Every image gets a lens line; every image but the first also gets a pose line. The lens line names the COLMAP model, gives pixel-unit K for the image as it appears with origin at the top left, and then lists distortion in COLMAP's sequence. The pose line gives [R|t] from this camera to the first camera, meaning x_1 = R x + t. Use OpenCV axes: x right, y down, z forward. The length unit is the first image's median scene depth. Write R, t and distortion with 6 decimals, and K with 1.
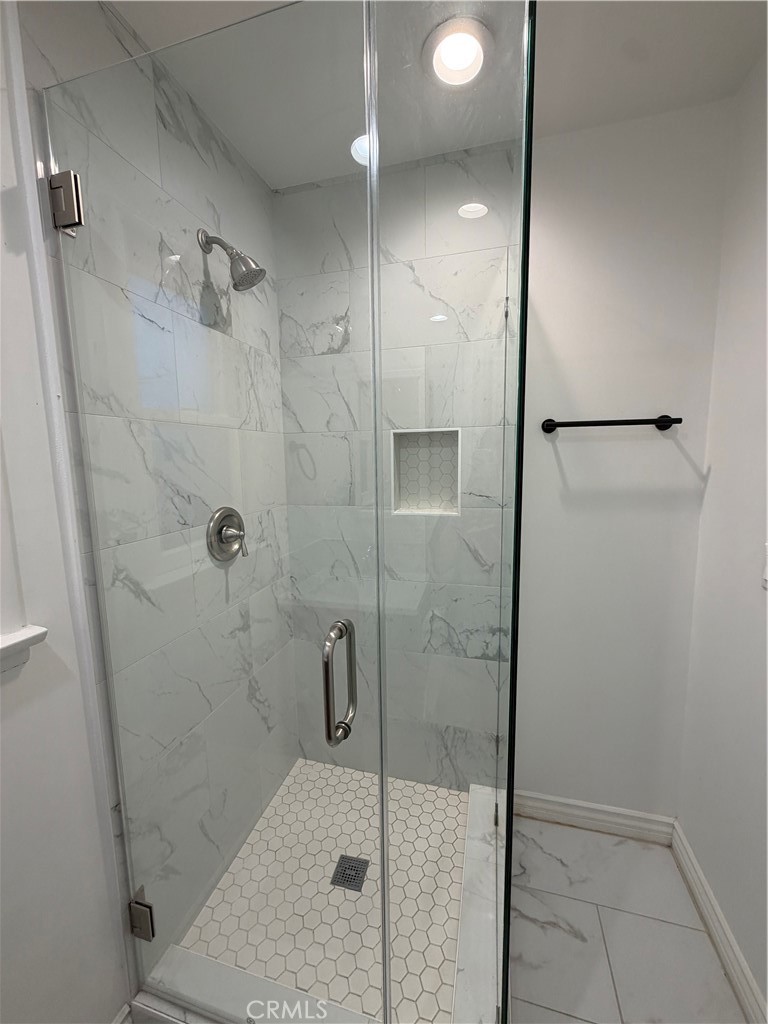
lens RADIAL K [[405.1, 0, 382.9], [0, 405.1, 511.2], [0, 0, 1]] dist [-0.024444, 0.000802]
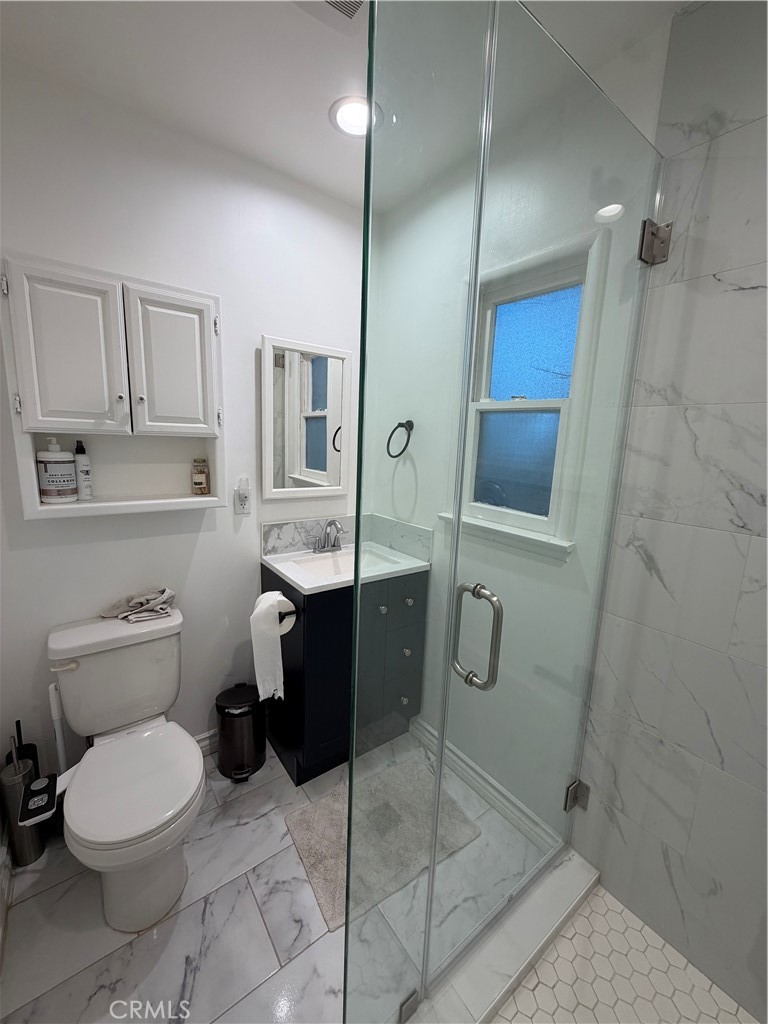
lens RADIAL K [[405.1, 0, 384.5], [0, 405.1, 512.2], [0, 0, 1]] dist [-0.024444, 0.000802]
pose [[-0.612609, 0.135627, -0.778663, 0.670391], [-0.130427, 0.954315, 0.268835, -0.137663], [0.779551, 0.266250, -0.566932, 1.014274]]
